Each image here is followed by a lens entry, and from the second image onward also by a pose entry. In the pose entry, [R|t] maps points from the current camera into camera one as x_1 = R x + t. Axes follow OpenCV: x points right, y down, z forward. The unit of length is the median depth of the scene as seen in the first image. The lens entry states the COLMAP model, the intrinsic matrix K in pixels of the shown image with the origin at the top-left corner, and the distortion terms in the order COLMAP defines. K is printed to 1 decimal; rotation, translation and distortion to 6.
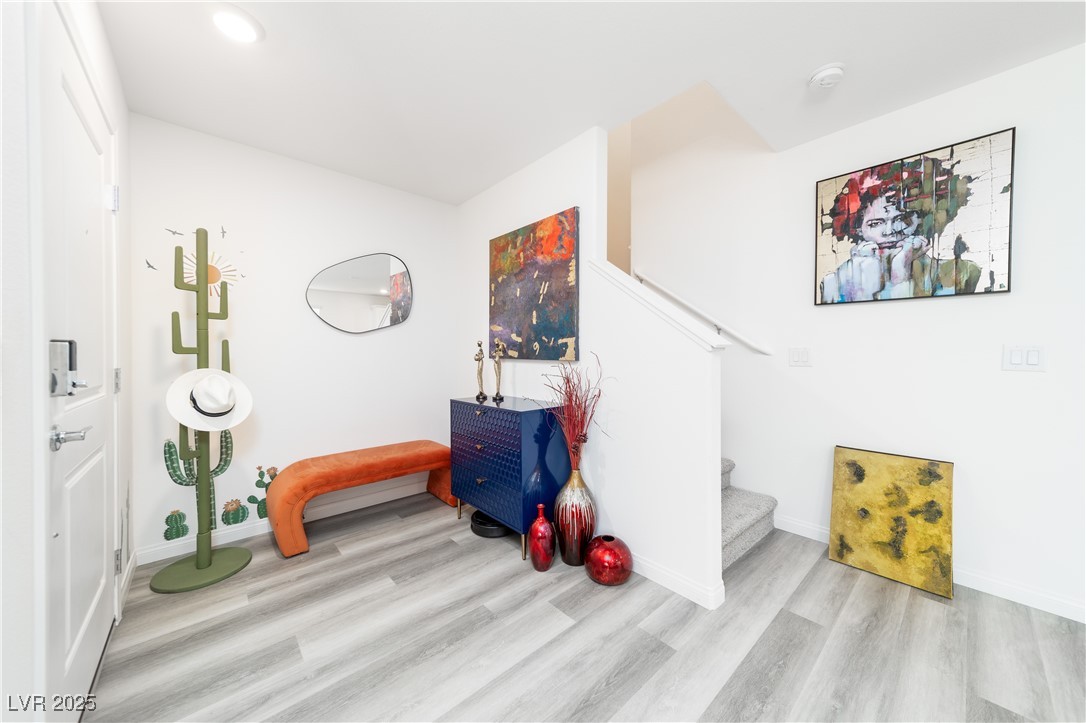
lens RADIAL K [[380.5, 0, 541.9], [0, 380.5, 354.1], [0, 0, 1]] dist [0.010417, 0.000131]
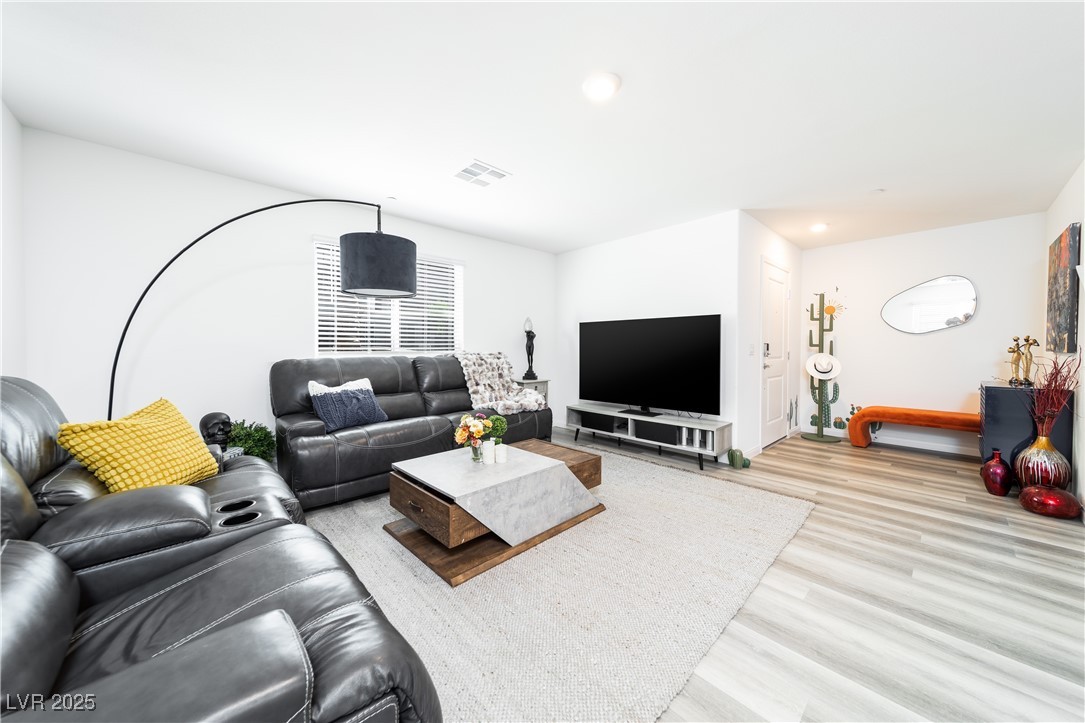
lens RADIAL K [[380.2, 0, 541.5], [0, 380.2, 356.5], [0, 0, 1]] dist [0.010417, 0.000131]
pose [[0.026448, 0.026308, -0.999304, 1.399160], [-0.003022, 0.999651, 0.026237, 0.001889], [0.999646, 0.002326, 0.026518, -0.766813]]
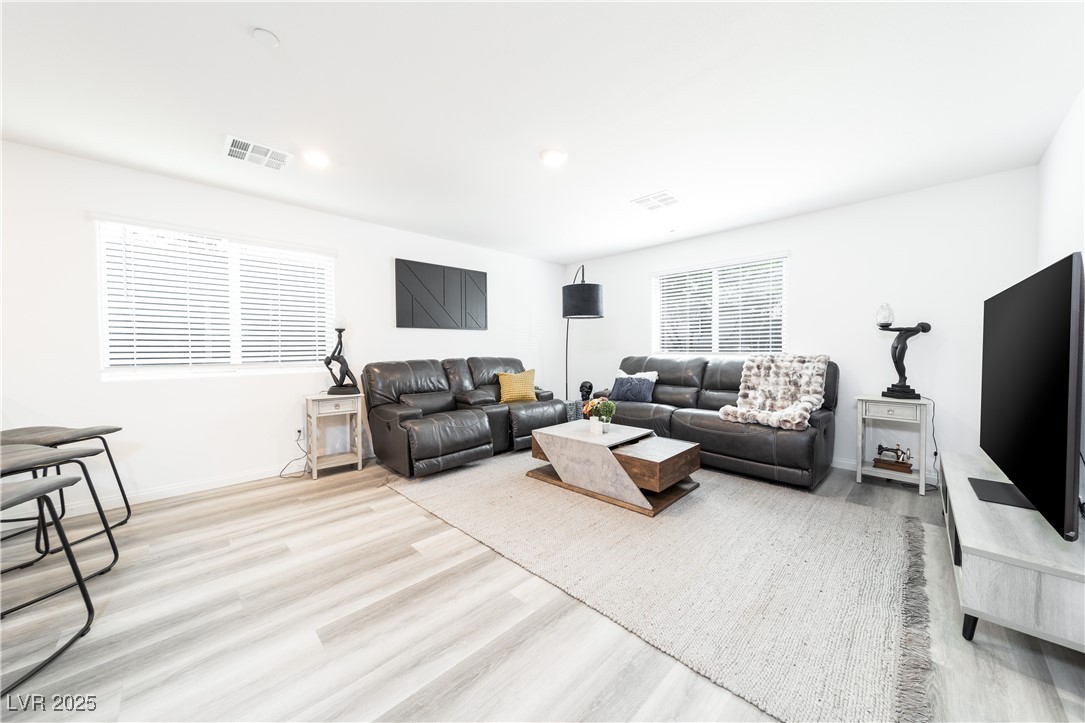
lens RADIAL K [[380.2, 0, 538.5], [0, 380.2, 355.5], [0, 0, 1]] dist [0.010417, 0.000131]
pose [[-0.999229, 0.006474, -0.038735, 0.553070], [0.005762, 0.999813, 0.018456, -0.000989], [0.038847, 0.018219, -0.999079, 0.689906]]
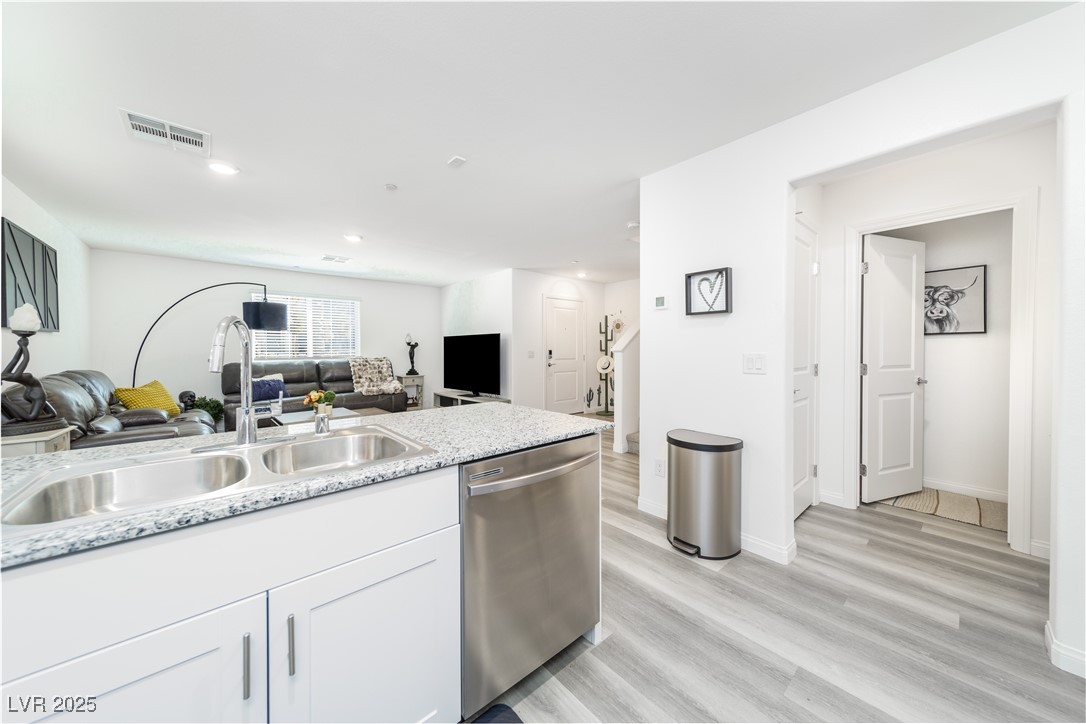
lens RADIAL K [[380.5, 0, 549.9], [0, 380.5, 357.6], [0, 0, 1]] dist [0.010417, 0.000131]
pose [[0.008375, 0.026380, -0.999617, 2.544963], [0.005579, 0.999635, 0.026427, -0.039013], [0.999949, -0.005798, 0.008225, 0.453580]]
